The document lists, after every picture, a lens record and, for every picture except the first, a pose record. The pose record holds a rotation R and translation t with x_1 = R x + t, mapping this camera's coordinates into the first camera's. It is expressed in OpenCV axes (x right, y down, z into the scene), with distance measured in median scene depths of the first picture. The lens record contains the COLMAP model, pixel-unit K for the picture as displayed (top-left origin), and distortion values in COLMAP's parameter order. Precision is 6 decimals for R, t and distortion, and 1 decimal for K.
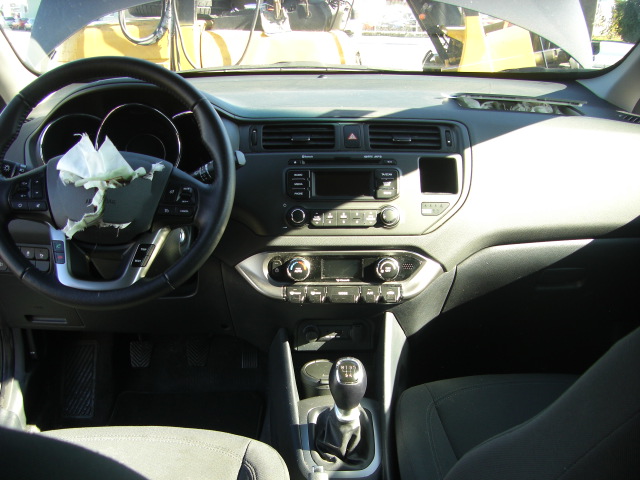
lens RADIAL K [[724.7, 0, 290.9], [0, 724.7, 306.1], [0, 0, 1]] dist [-0.159936, 0.056982]
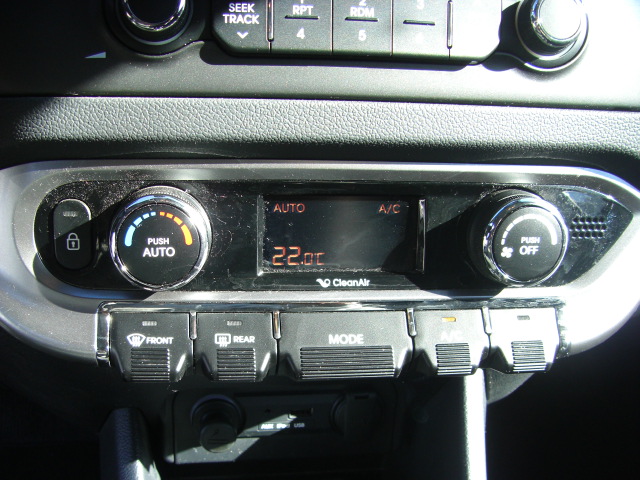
lens RADIAL K [[724.7, 0, 290.9], [0, 724.7, 306.1], [0, 0, 1]] dist [-0.159936, 0.056982]
pose [[0.990976, -0.009663, 0.133690, 0.020923], [-0.010235, 0.989032, 0.147348, -0.065020], [-0.133648, -0.147386, 0.980008, 0.767517]]
